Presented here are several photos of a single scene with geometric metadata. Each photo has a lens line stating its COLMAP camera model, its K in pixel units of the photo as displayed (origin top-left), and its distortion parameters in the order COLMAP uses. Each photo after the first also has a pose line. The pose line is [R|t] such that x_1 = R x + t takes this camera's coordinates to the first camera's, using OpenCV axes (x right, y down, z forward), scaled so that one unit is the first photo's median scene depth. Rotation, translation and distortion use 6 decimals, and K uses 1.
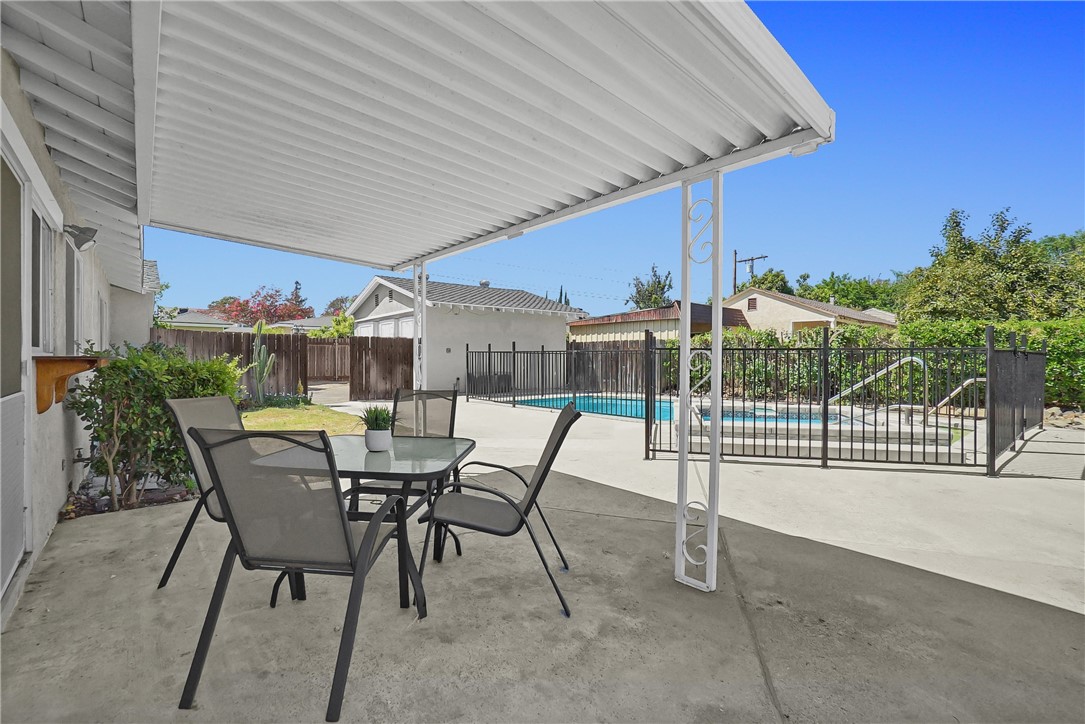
lens RADIAL K [[495.7, 0, 534.9], [0, 495.7, 368.8], [0, 0, 1]] dist [-0.032143, 0.001549]
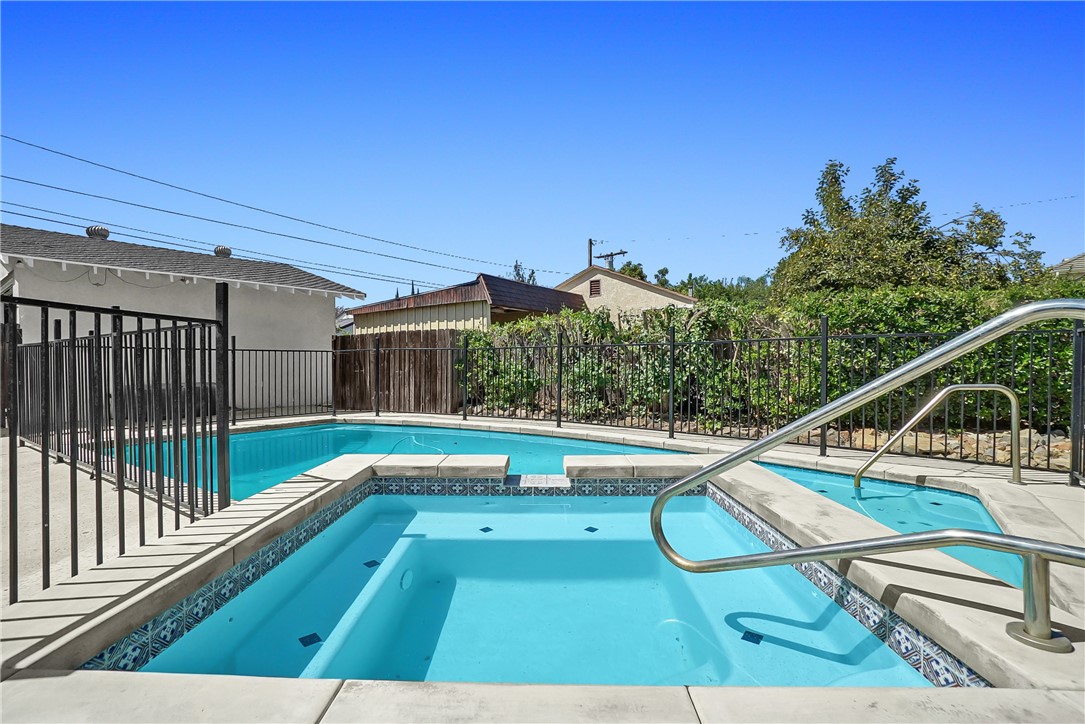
lens RADIAL K [[495.7, 0, 544.4], [0, 495.7, 360.3], [0, 0, 1]] dist [-0.032143, 0.001549]
pose [[0.967453, -0.008707, 0.252902, 0.228502], [0.016045, 0.999508, -0.026965, 0.000971], [-0.252543, 0.030145, 0.967116, 0.376509]]
